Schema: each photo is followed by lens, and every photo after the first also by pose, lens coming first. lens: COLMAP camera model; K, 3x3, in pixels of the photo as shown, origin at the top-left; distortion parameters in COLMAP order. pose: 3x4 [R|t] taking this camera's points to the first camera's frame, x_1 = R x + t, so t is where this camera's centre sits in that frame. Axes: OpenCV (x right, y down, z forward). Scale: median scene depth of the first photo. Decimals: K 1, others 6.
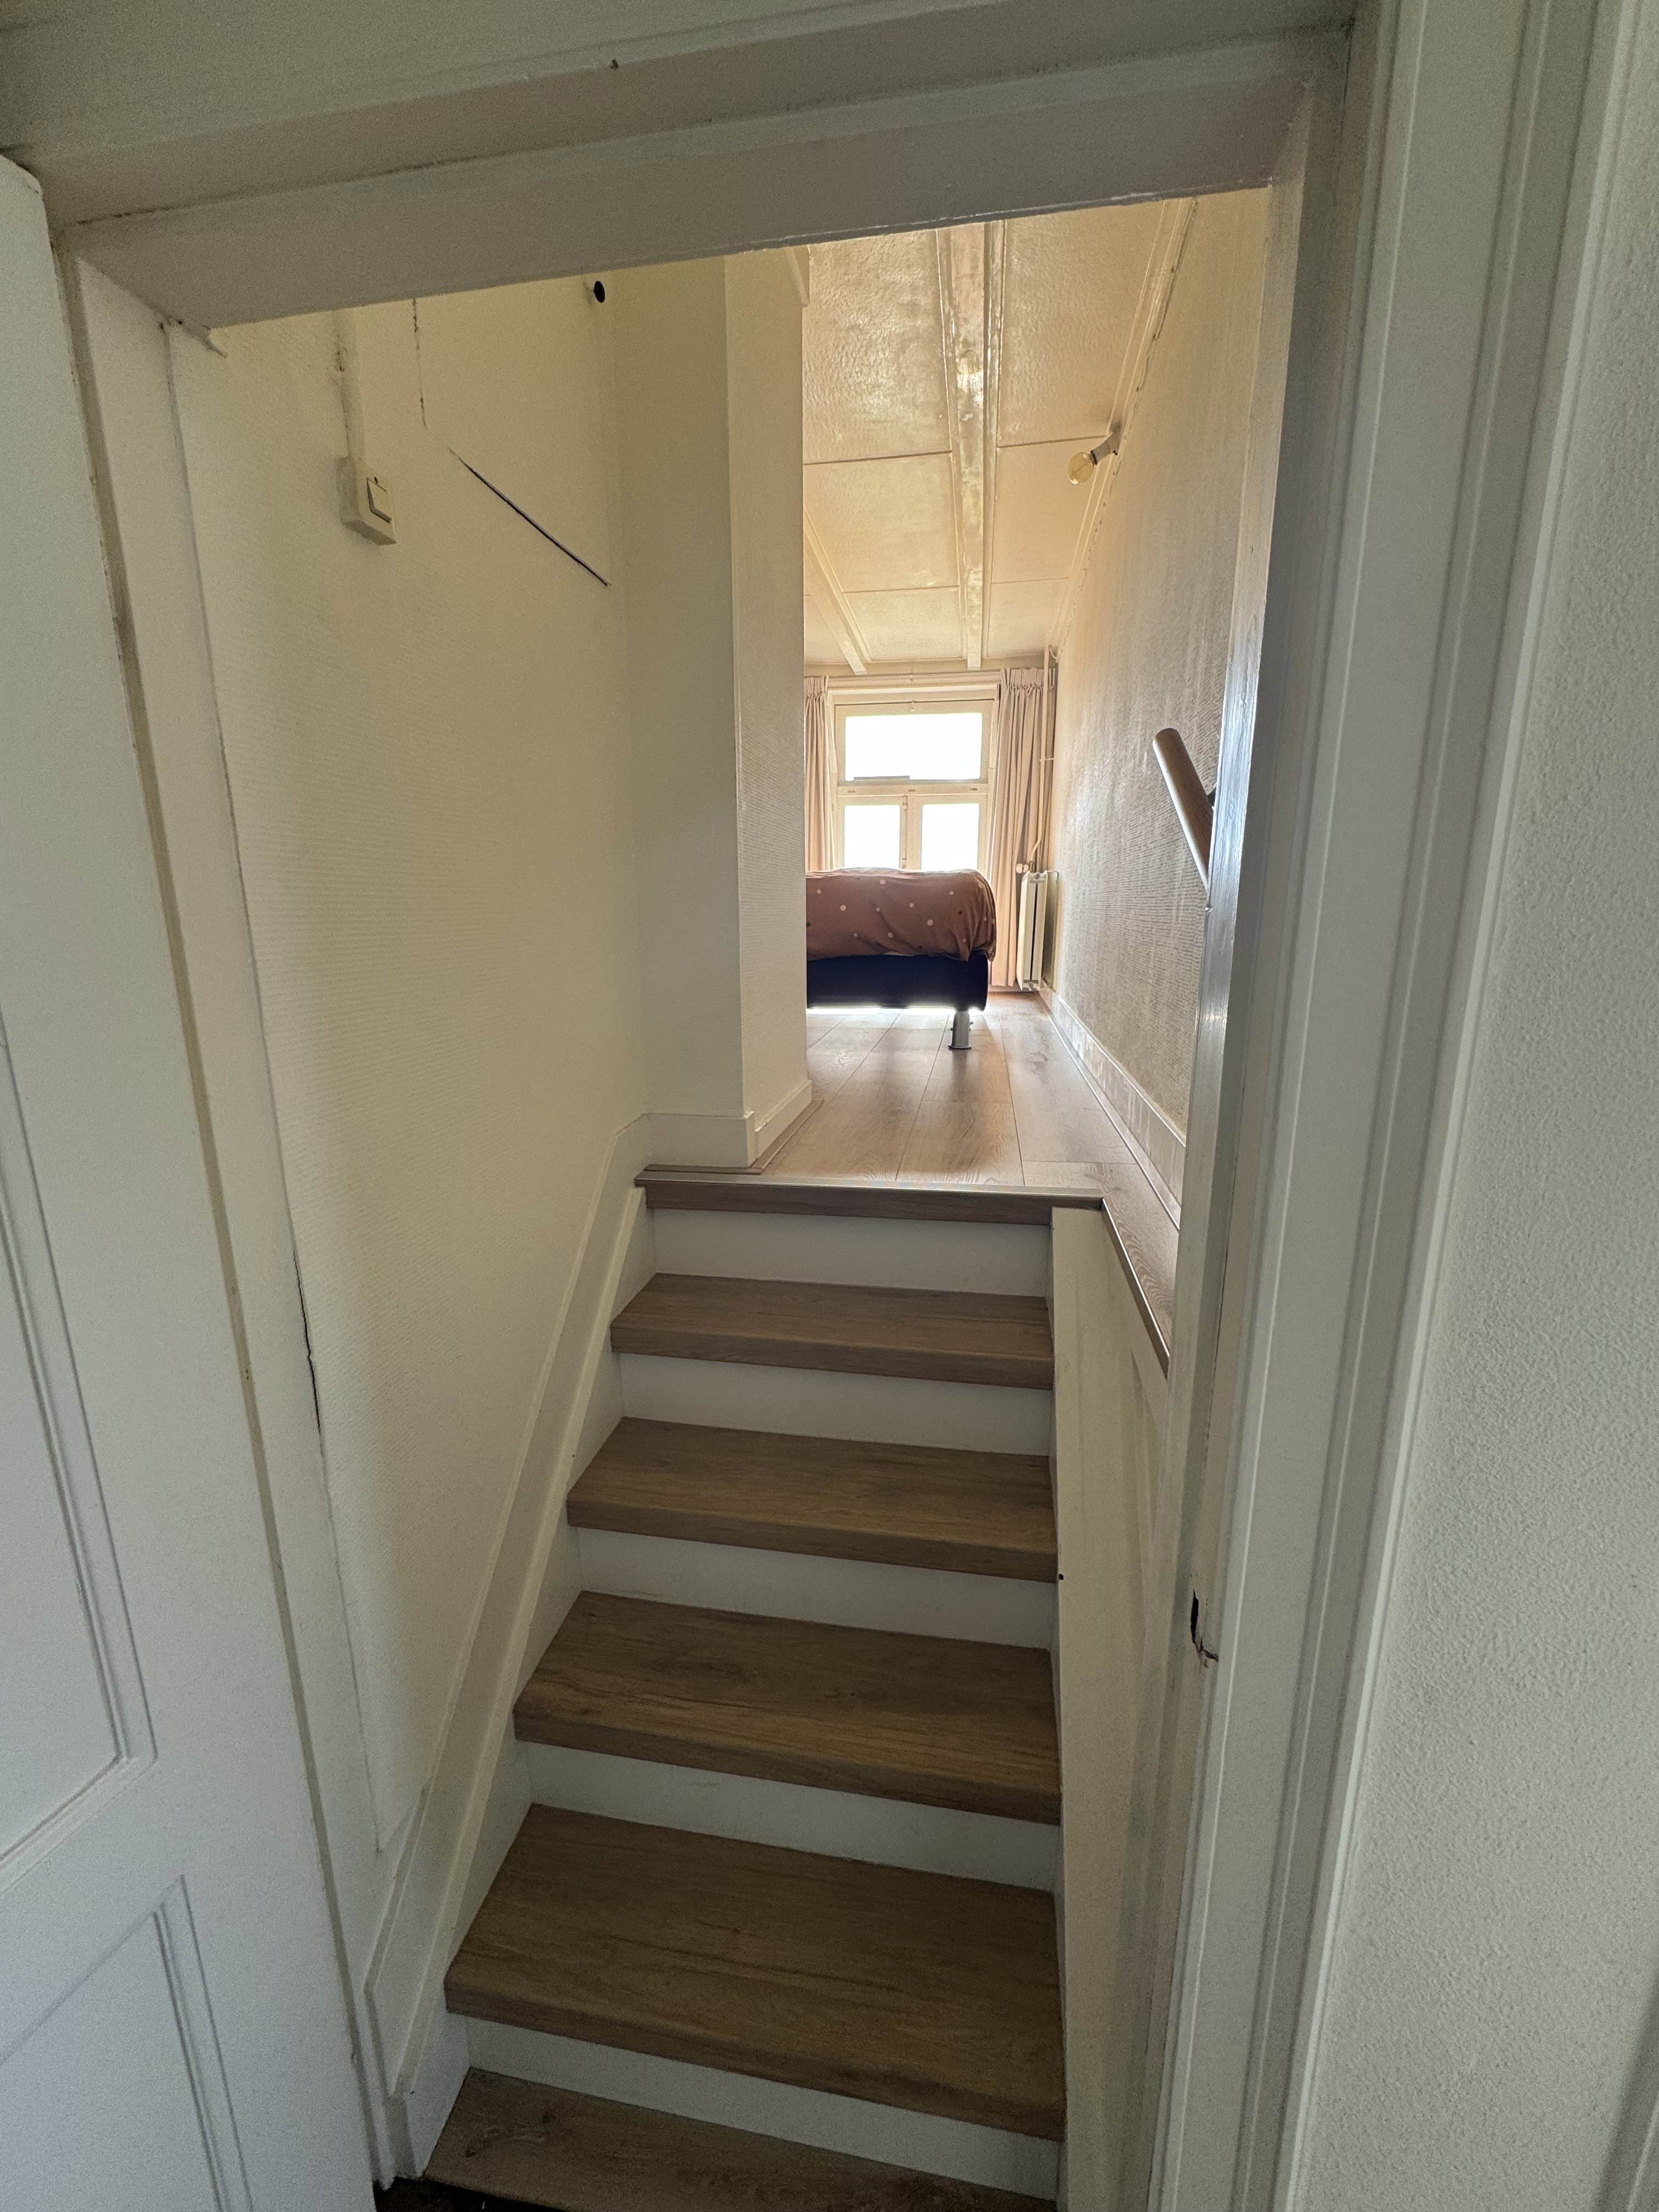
lens RADIAL K [[886.9, 0, 830.7], [0, 886.9, 1103.4], [0, 0, 1]] dist [-0.001916, 0.001308]
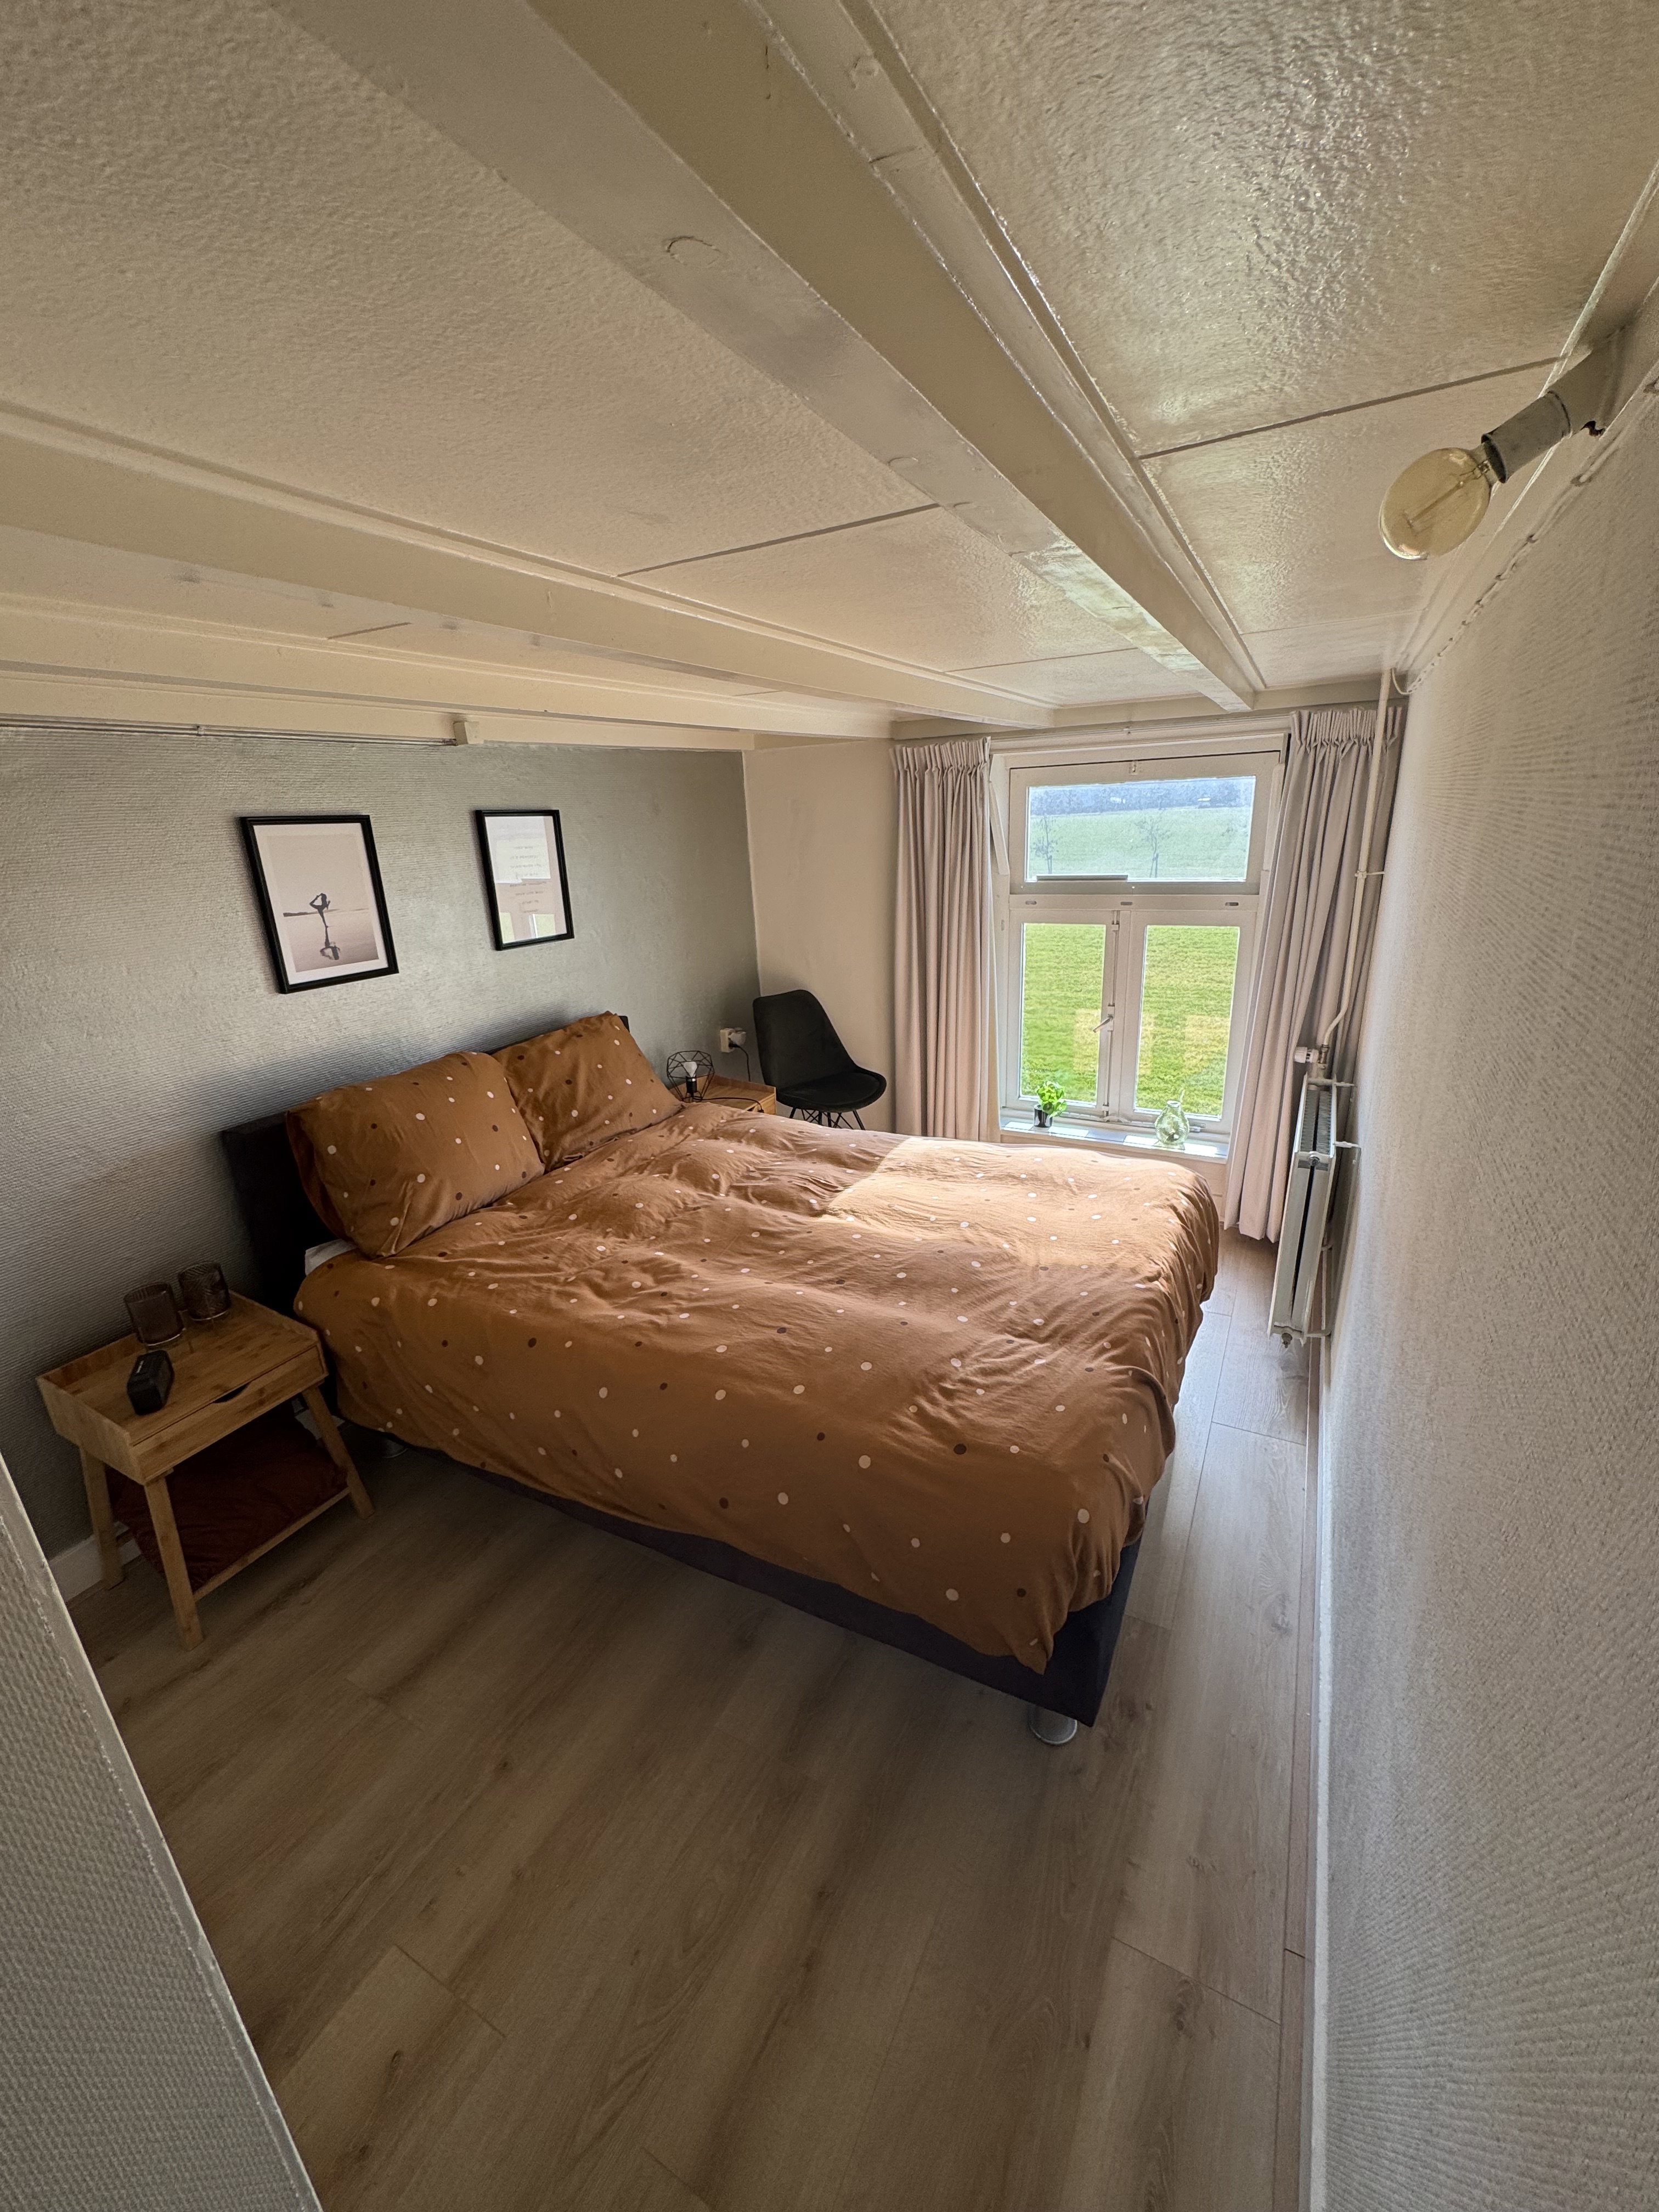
lens RADIAL K [[886.9, 0, 824.2], [0, 886.9, 1118.4], [0, 0, 1]] dist [-0.001916, 0.001308]
pose [[0.945601, 0.058321, -0.320057, 0.103949], [-0.020758, 0.992612, 0.119547, -0.286596], [0.324665, -0.106400, 0.939825, 0.339096]]
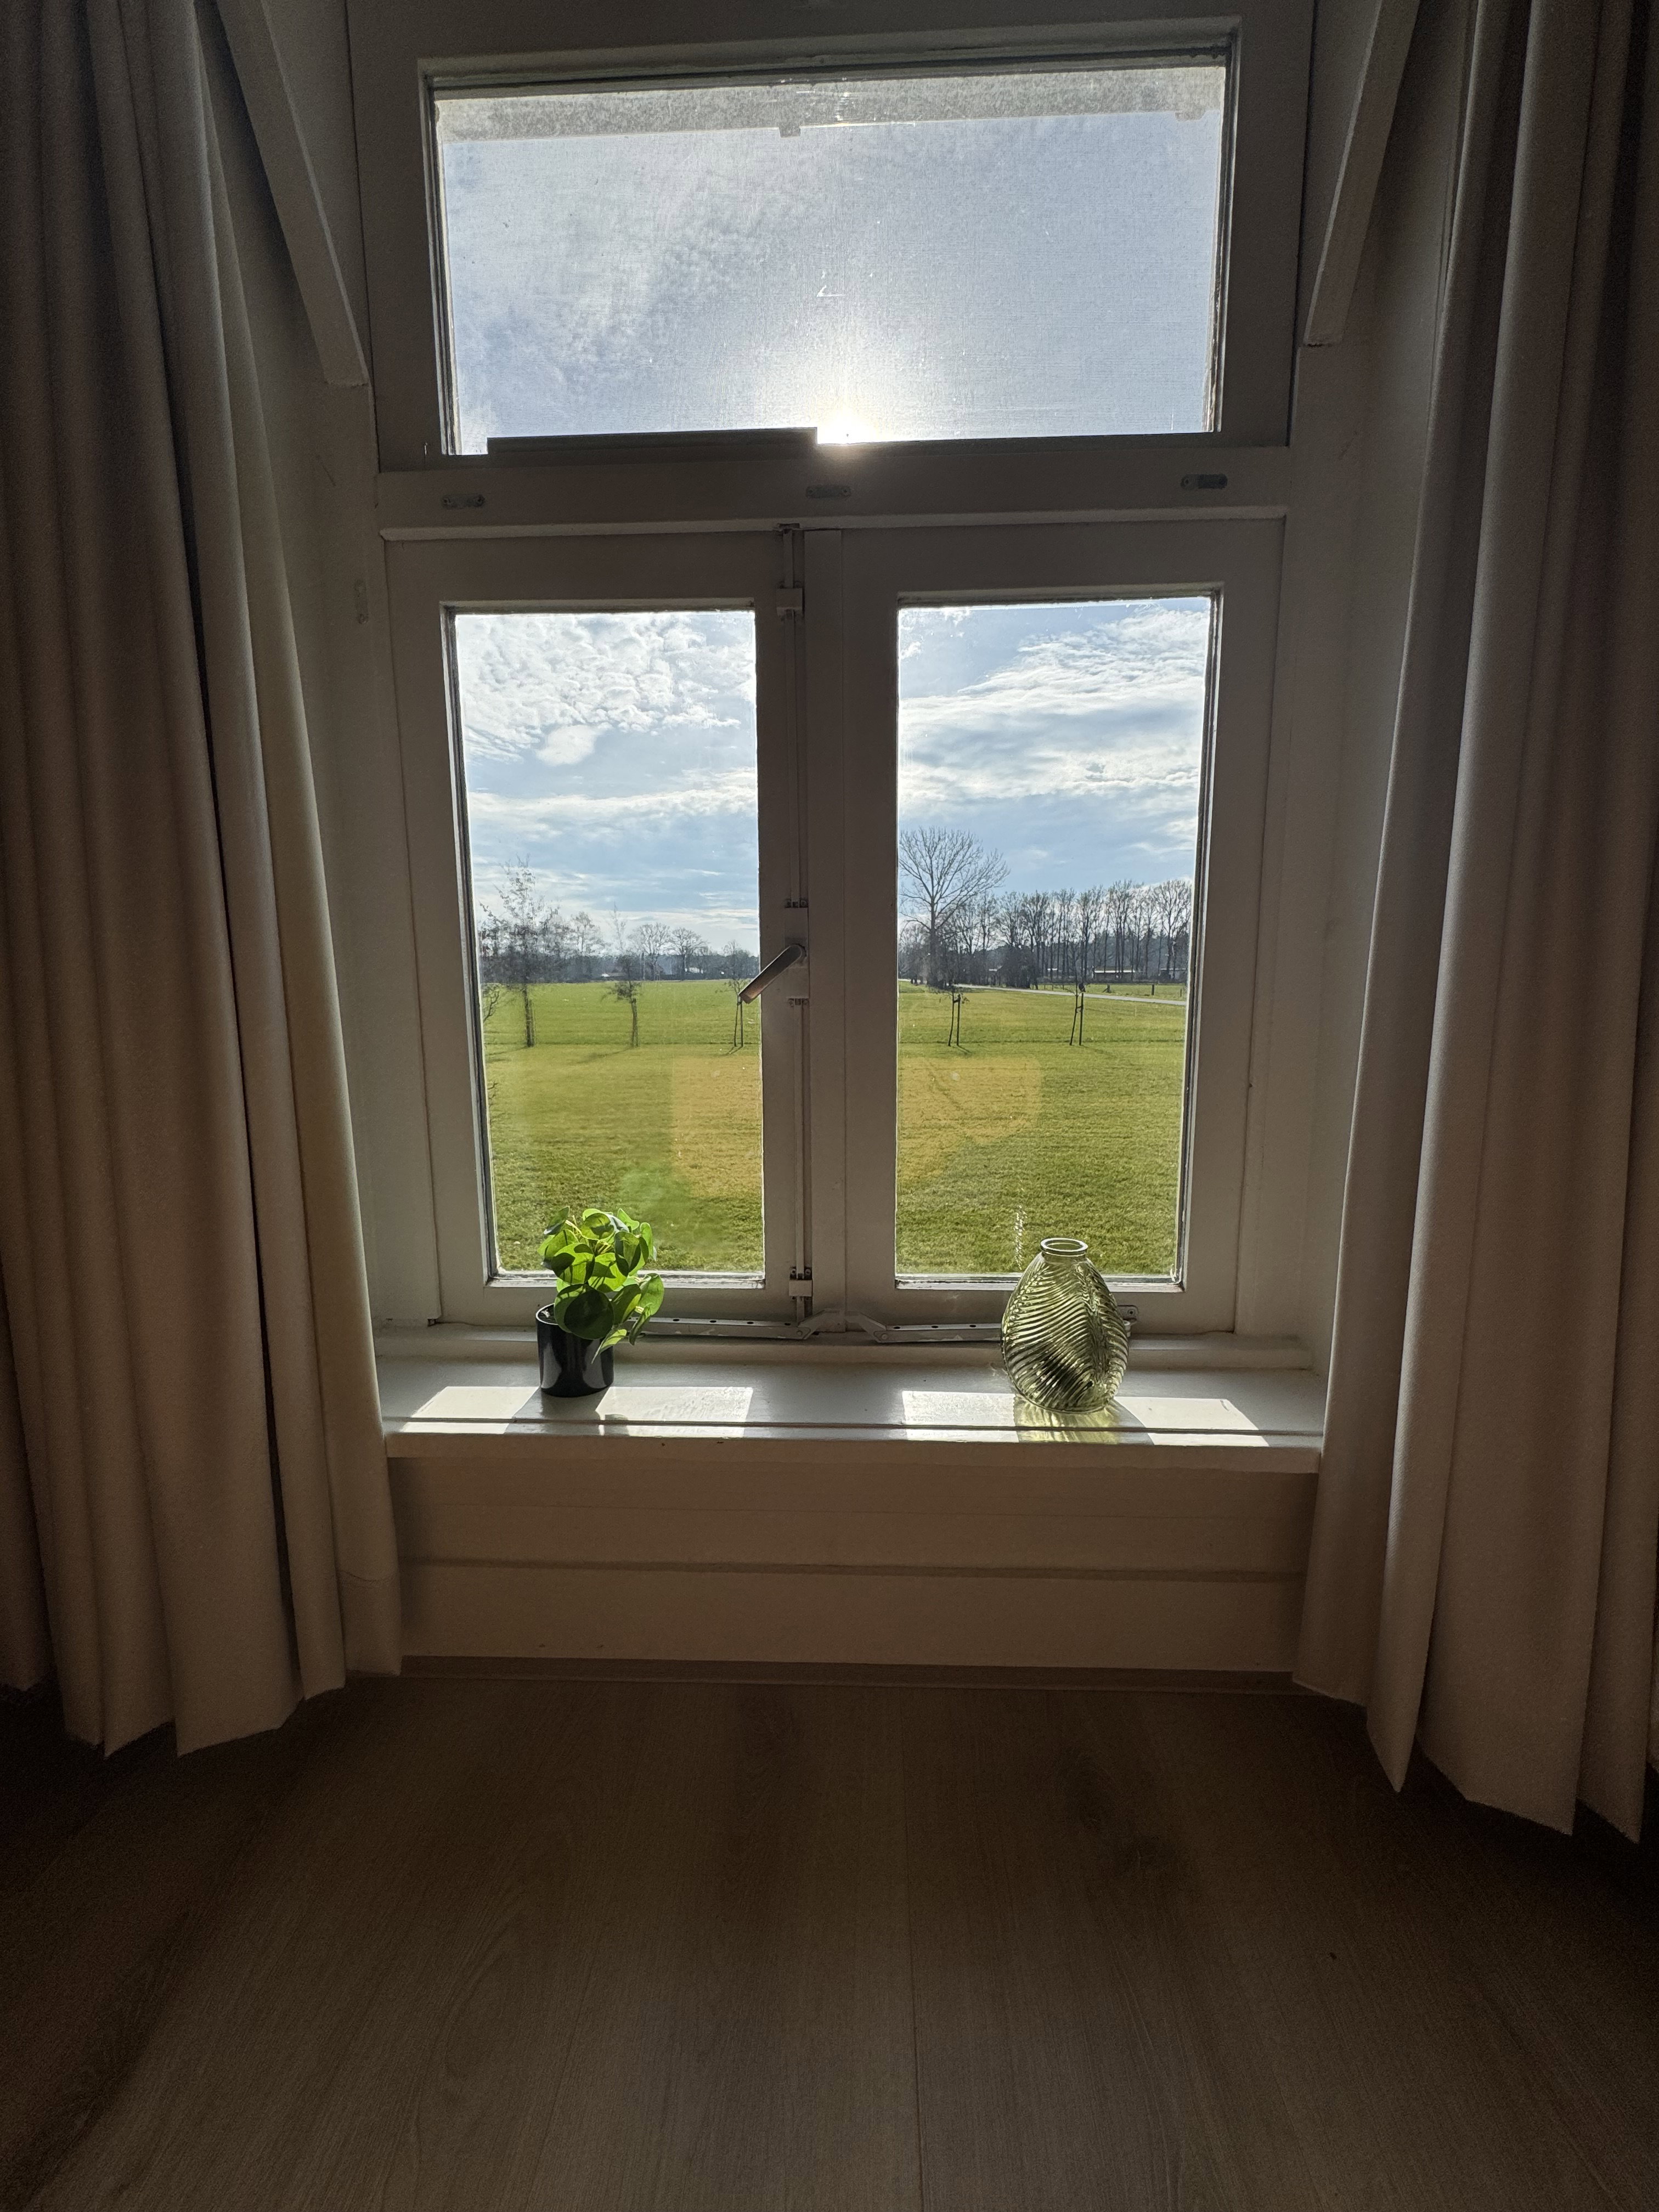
lens RADIAL K [[886.9, 0, 830.2], [0, 886.9, 1104.4], [0, 0, 1]] dist [-0.001916, 0.001308]
pose [[0.993392, -0.031595, 0.110341, 0.074602], [0.039241, 0.996925, -0.067825, -0.240513], [-0.107858, 0.071707, 0.991577, 0.890706]]
